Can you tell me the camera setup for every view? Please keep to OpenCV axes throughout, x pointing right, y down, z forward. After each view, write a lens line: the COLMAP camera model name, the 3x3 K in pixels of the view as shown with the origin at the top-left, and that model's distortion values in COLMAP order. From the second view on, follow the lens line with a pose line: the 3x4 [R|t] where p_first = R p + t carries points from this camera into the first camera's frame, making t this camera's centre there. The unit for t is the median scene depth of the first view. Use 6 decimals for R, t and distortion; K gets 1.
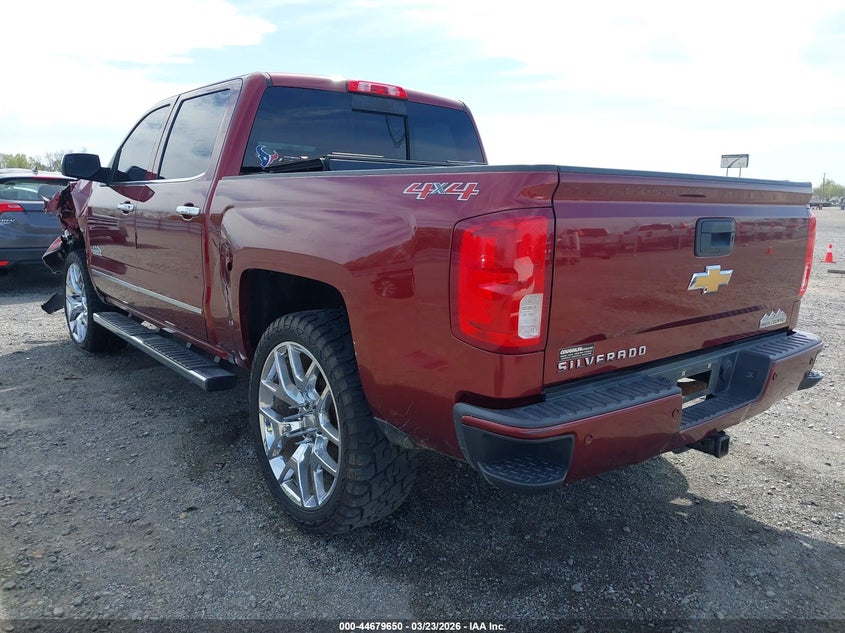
lens RADIAL K [[668.8, 0, 423.2], [0, 668.8, 315.4], [0, 0, 1]] dist [-0.001172, -0.002658]
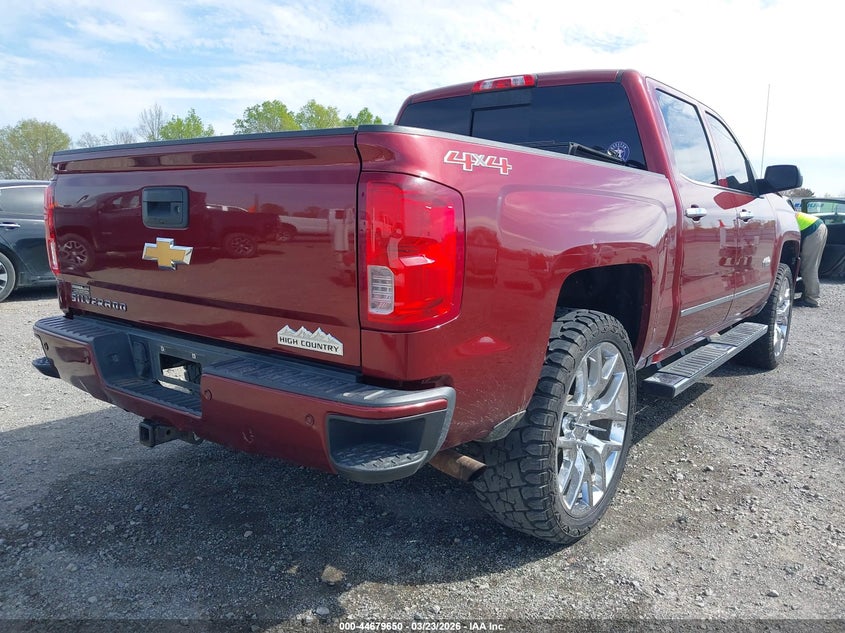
lens RADIAL K [[668.8, 0, 426.7], [0, 668.8, 316.3], [0, 0, 1]] dist [-0.001172, -0.002658]
pose [[0.229998, 0.134664, -0.963829, 1.217888], [-0.186487, 0.978125, 0.092160, -0.103534], [0.955156, 0.158545, 0.250080, 0.963492]]
